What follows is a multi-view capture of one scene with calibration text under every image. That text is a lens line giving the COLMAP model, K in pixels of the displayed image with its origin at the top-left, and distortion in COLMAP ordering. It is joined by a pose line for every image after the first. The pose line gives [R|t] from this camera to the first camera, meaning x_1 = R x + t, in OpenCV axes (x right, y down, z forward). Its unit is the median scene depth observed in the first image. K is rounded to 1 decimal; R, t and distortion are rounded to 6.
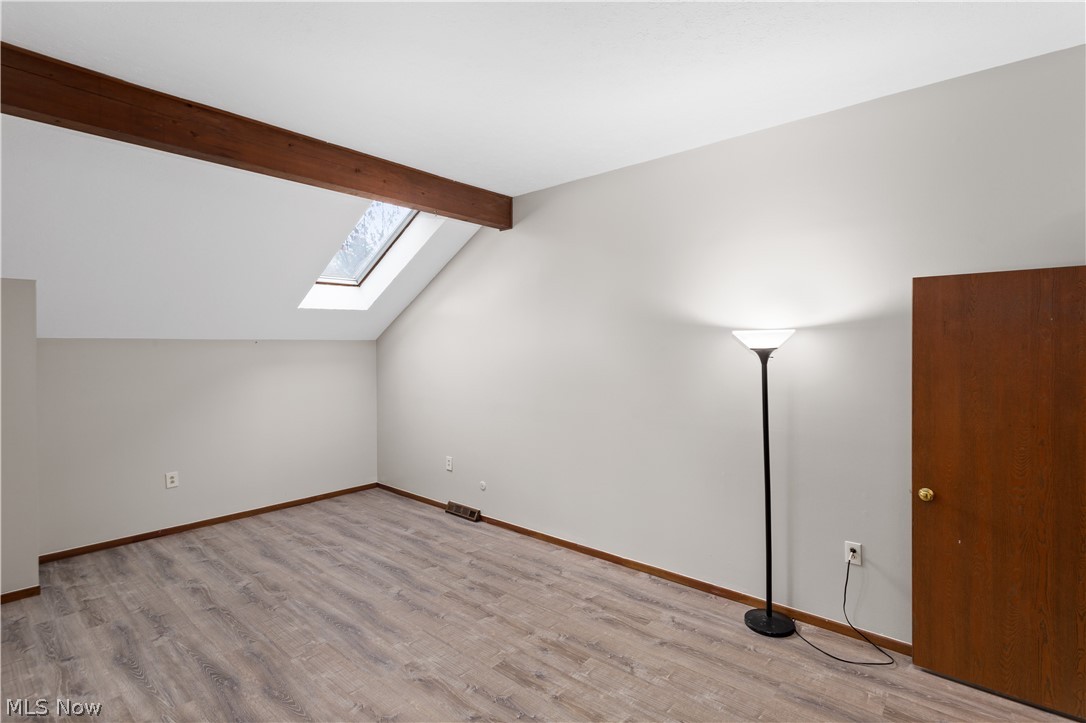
lens RADIAL K [[522.7, 0, 548.3], [0, 522.7, 356.4], [0, 0, 1]] dist [0.002075, 0.000582]
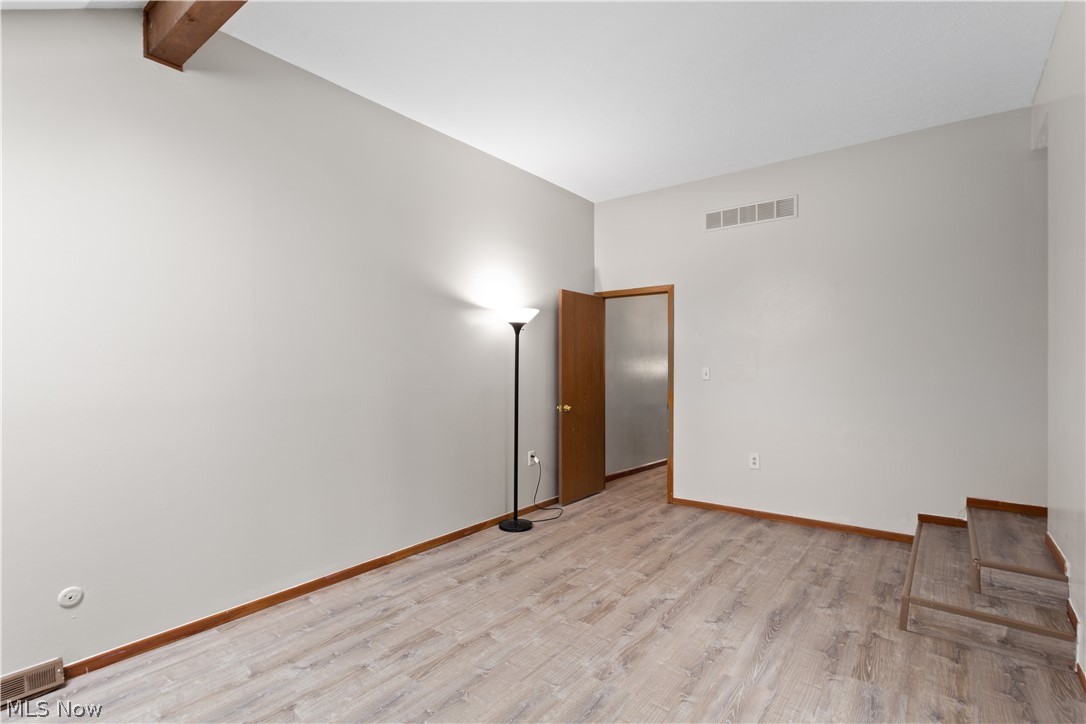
lens RADIAL K [[522.7, 0, 547.7], [0, 522.7, 365.7], [0, 0, 1]] dist [0.002075, 0.000582]
pose [[-0.061375, 0.005487, 0.998100, -0.896580], [0.021971, 0.999750, -0.004145, 0.096925], [-0.997873, 0.021675, -0.061480, 0.944365]]
